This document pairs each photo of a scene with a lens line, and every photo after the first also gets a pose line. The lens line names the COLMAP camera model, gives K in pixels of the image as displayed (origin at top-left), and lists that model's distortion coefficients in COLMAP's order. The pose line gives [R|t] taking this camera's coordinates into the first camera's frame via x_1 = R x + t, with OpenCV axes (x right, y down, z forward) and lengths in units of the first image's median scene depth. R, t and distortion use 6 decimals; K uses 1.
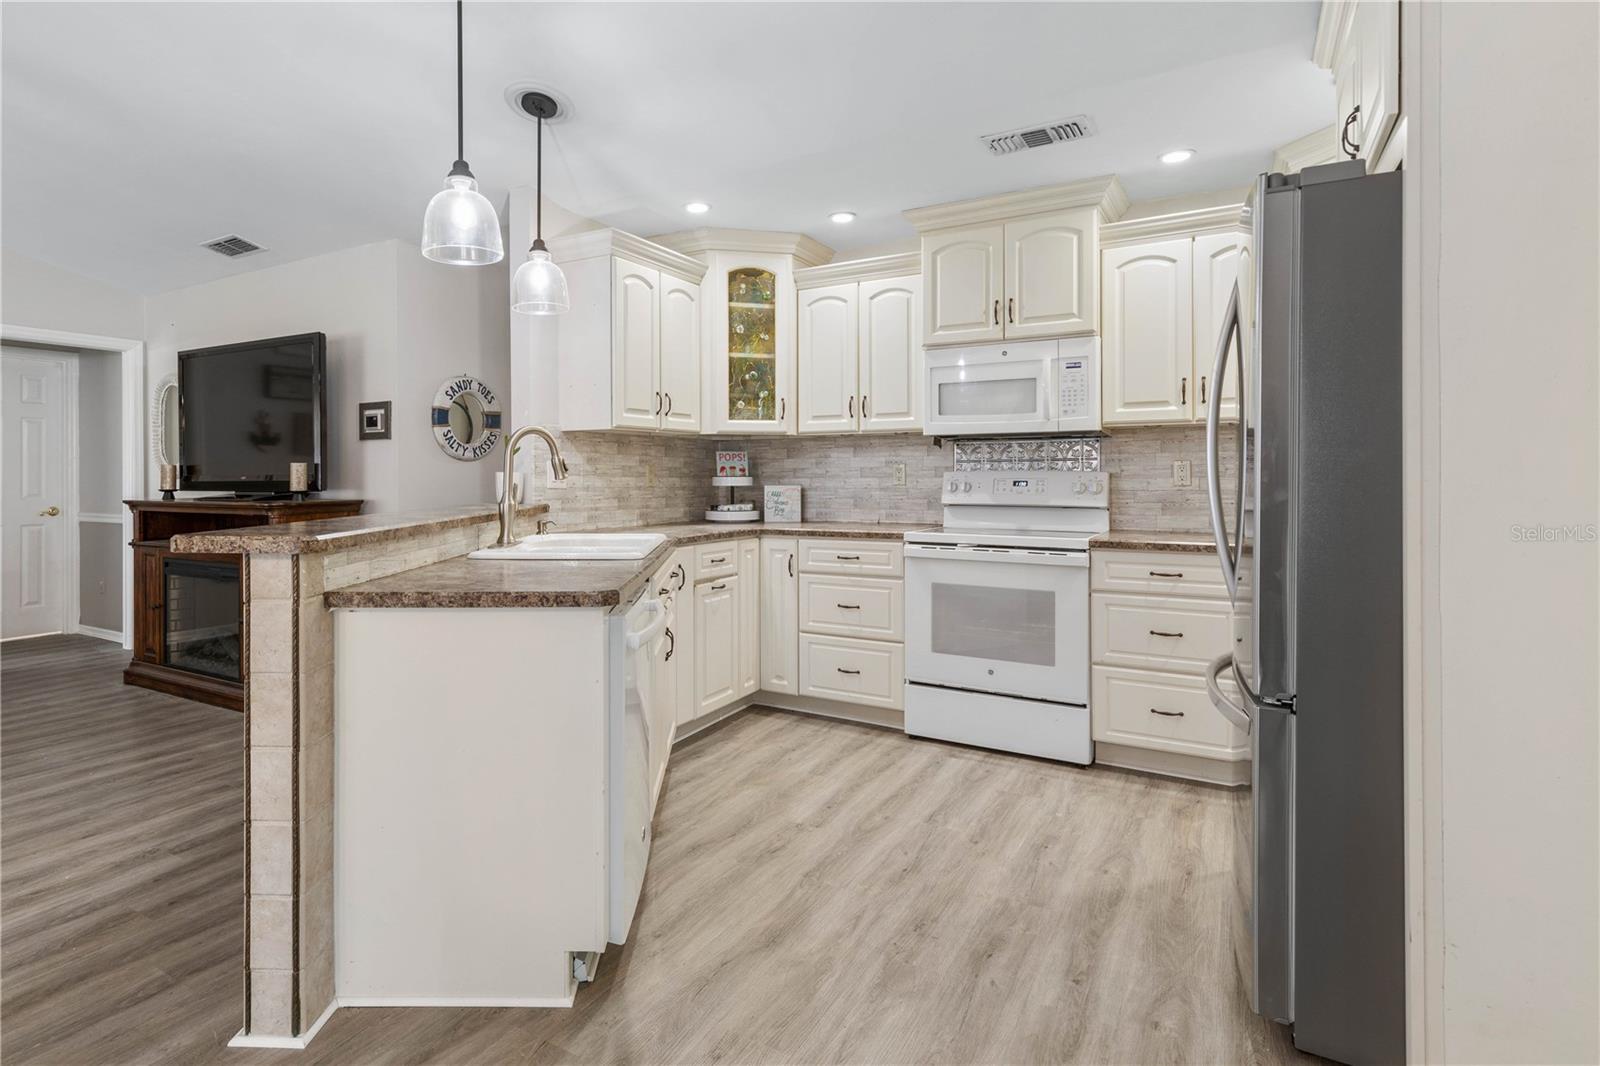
lens RADIAL K [[828.5, 0, 724.8], [0, 828.5, 469.1], [0, 0, 1]] dist [0.003962, -0.000247]
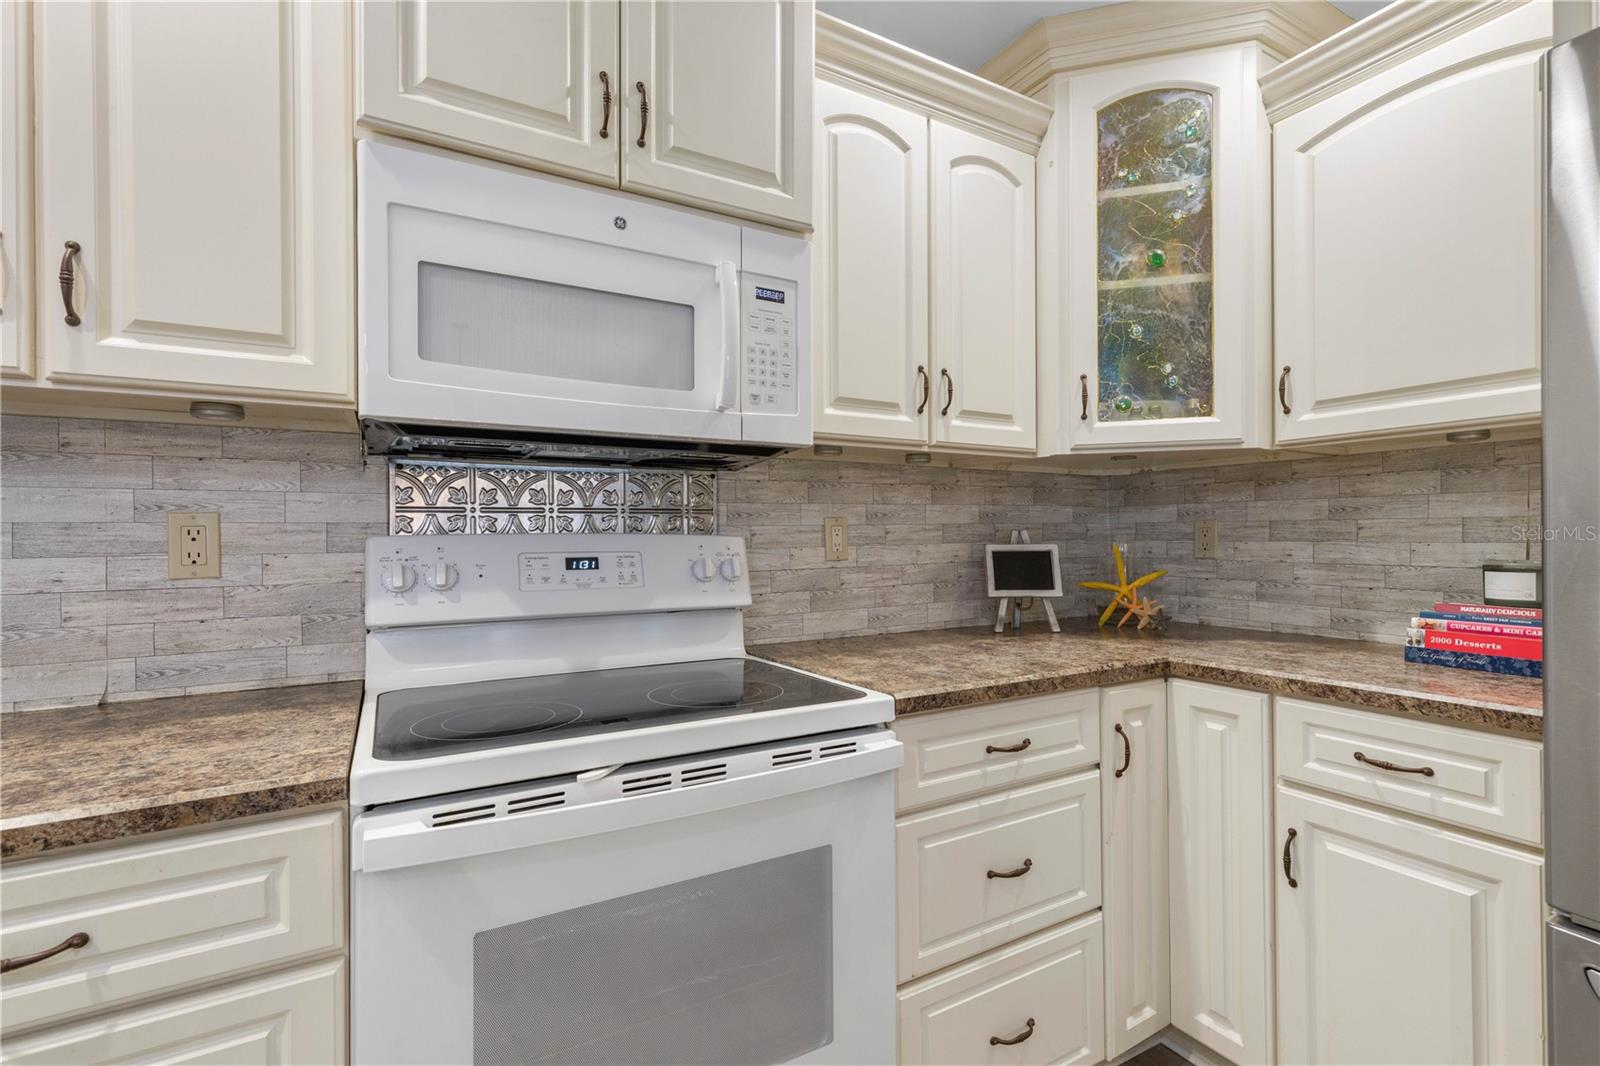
lens RADIAL K [[721.3, 0, 804.2], [0, 721.3, 538.2], [0, 0, 1]] dist [0.004557, 0.000325]
pose [[0.473971, 0.000032, 0.880540, 0.081124], [0.000365, 1.000000, -0.000233, 0.004145], [-0.880540, 0.000432, 0.473971, 0.718596]]
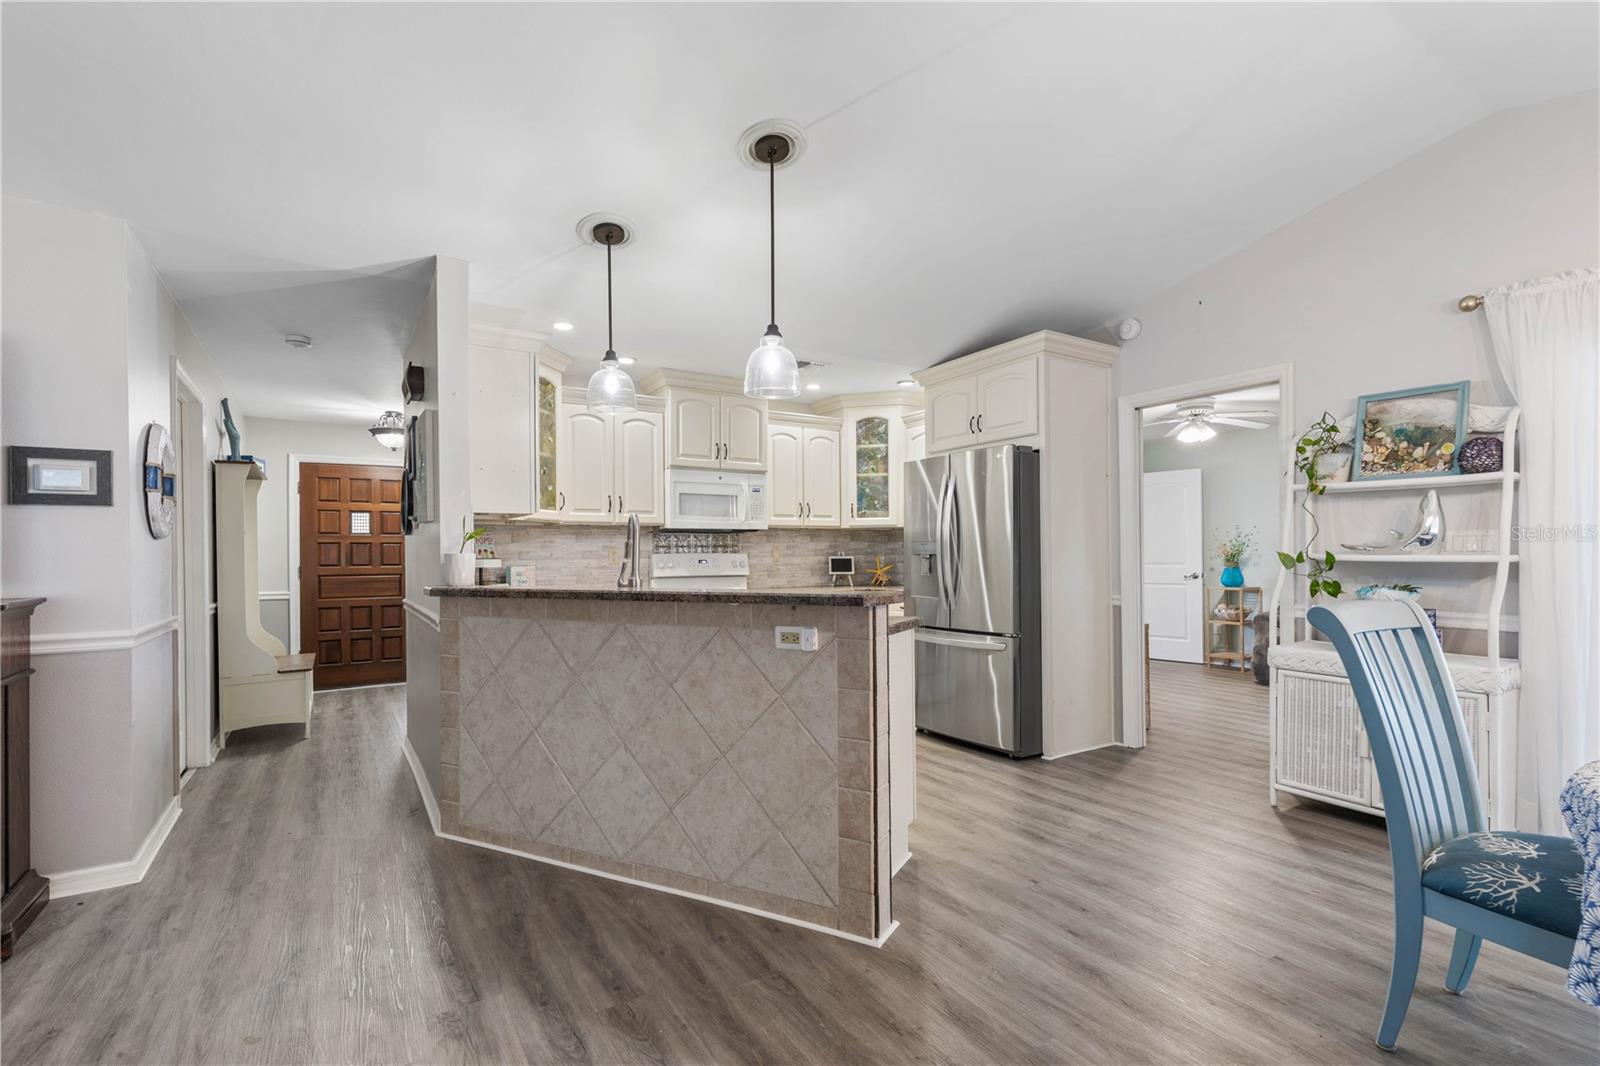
lens RADIAL K [[732.2, 0, 804.8], [0, 732.2, 548.0], [0, 0, 1]] dist [0.010427, -0.000521]
pose [[0.434605, 0.007655, 0.900589, -0.779343], [0.002219, 0.999952, -0.009570, 0.005628], [-0.900619, 0.006158, 0.434567, 0.240383]]
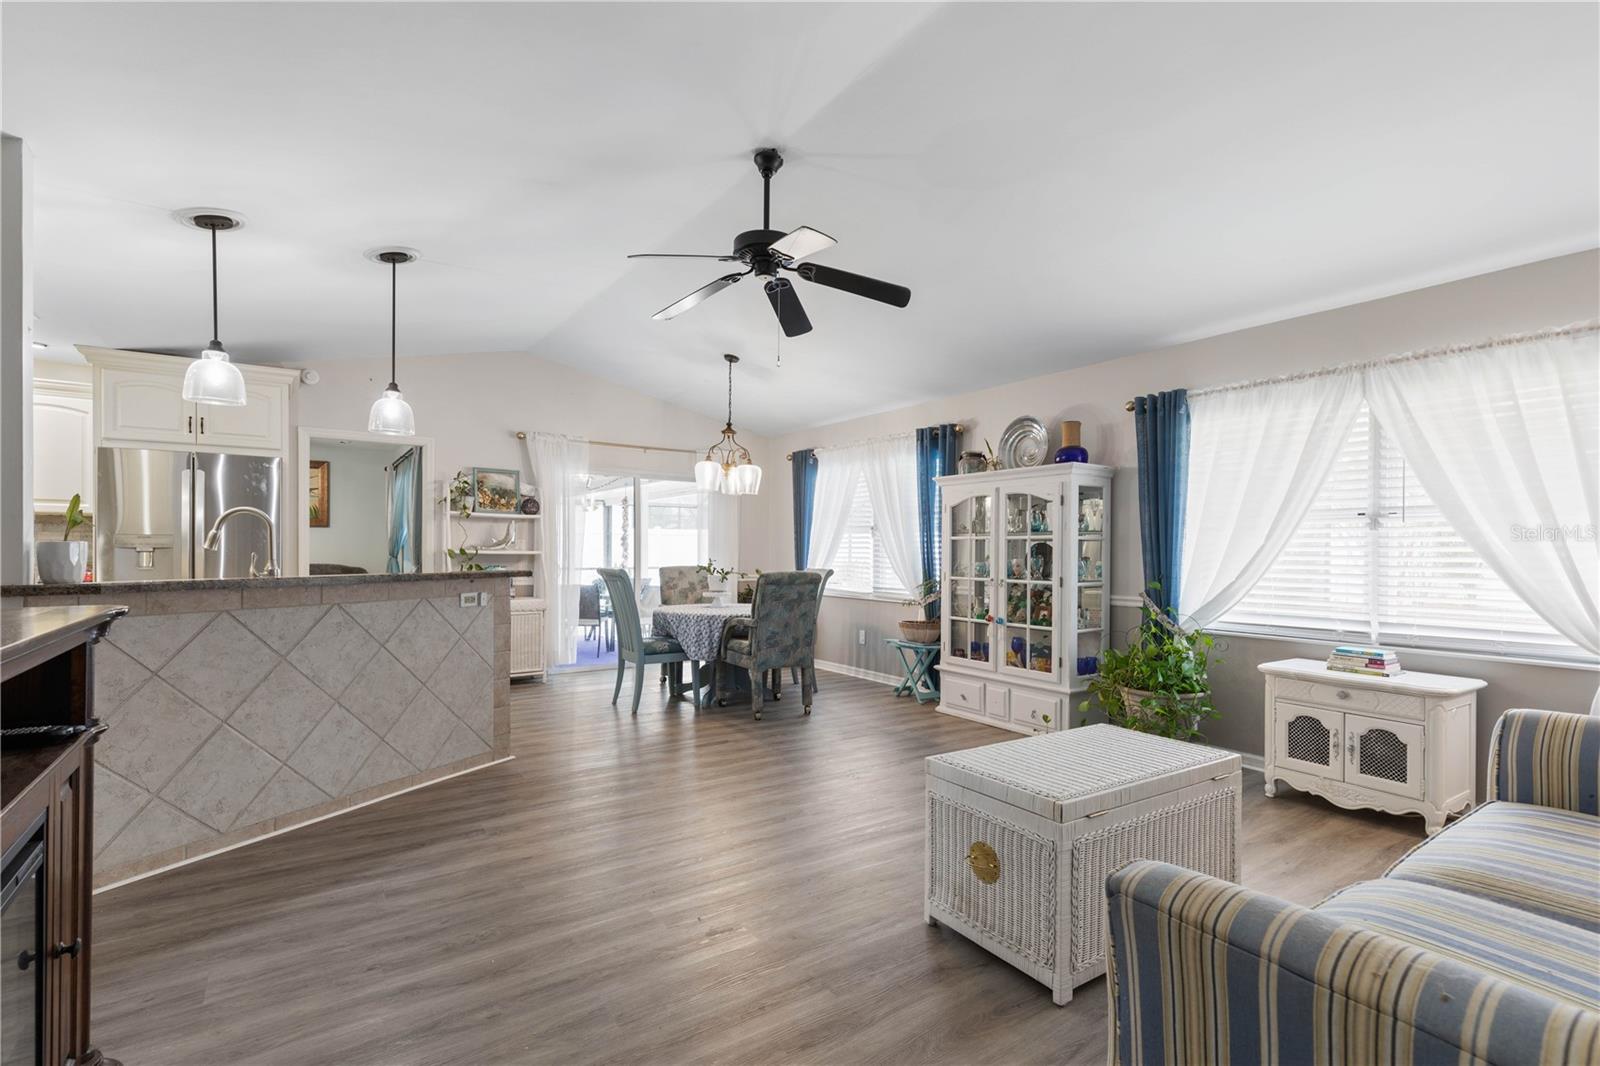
lens RADIAL K [[738.5, 0, 808.4], [0, 738.5, 553.3], [0, 0, 1]] dist [0.002820, 0.000003]
pose [[-0.918409, -0.004053, 0.395612, -1.048974], [-0.004940, 0.999987, -0.001223, 0.010529], [-0.395601, -0.003078, -0.918417, 1.228234]]
